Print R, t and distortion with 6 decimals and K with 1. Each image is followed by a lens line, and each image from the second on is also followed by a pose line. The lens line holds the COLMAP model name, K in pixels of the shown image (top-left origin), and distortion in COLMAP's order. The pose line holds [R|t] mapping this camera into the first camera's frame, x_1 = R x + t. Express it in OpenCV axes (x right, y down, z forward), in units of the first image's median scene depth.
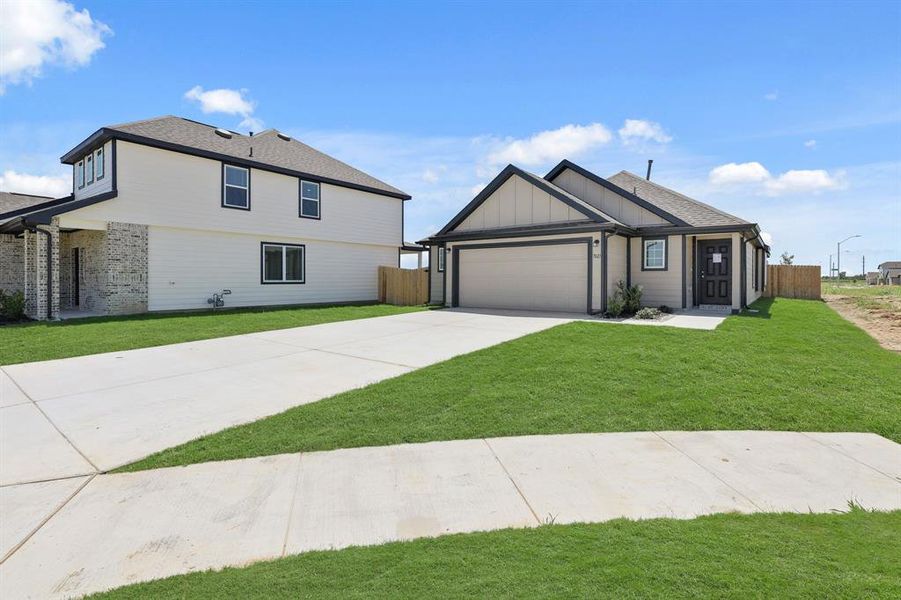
lens RADIAL K [[423.6, 0, 450.5], [0, 423.6, 300.0], [0, 0, 1]] dist [-0.000978, -0.000302]
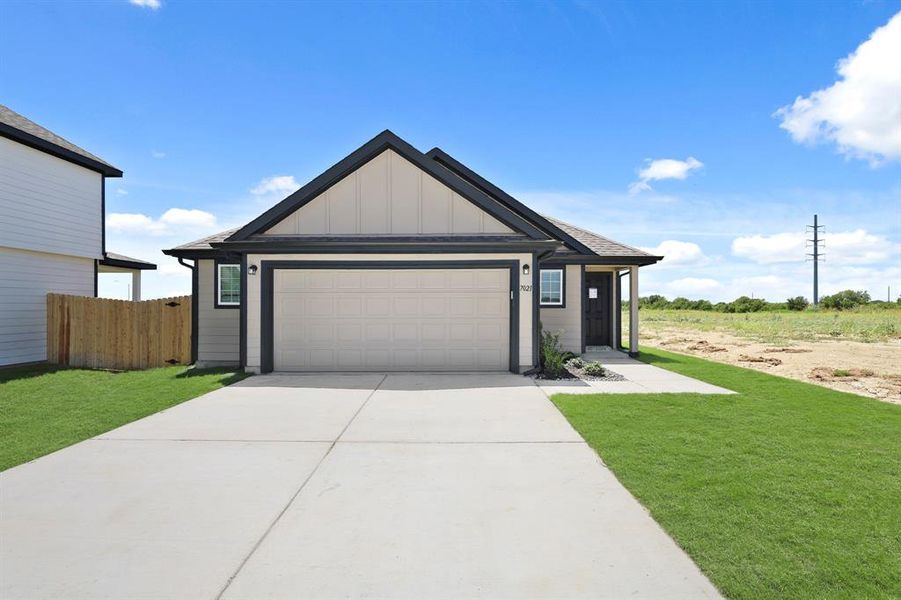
lens RADIAL K [[437.1, 0, 449.6], [0, 437.1, 315.0], [0, 0, 1]] dist [0.000718, 0.000121]
pose [[0.797894, -0.011750, 0.602683, -0.142496], [0.031951, 0.999229, -0.022819, -0.037876], [-0.601950, 0.037463, 0.797655, 0.404759]]
